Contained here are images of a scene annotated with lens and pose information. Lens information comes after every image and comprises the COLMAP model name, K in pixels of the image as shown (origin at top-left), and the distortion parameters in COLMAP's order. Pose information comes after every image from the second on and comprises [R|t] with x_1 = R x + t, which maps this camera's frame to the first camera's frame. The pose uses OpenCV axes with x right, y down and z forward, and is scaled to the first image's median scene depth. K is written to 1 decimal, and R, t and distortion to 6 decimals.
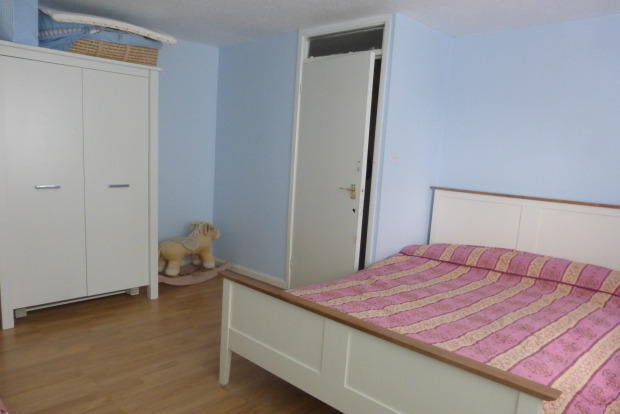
lens RADIAL K [[480.5, 0, 310.1], [0, 480.5, 215.7], [0, 0, 1]] dist [-0.006964, -0.002731]
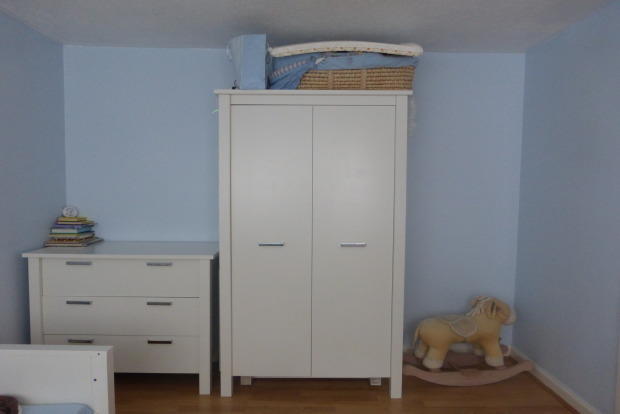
lens RADIAL K [[480.5, 0, 310.1], [0, 480.5, 215.7], [0, 0, 1]] dist [-0.006964, -0.002731]
pose [[0.697440, 0.007219, -0.716607, 0.113232], [-0.066104, 0.996334, -0.054299, -0.058739], [0.713588, 0.085241, 0.695361, 0.364059]]
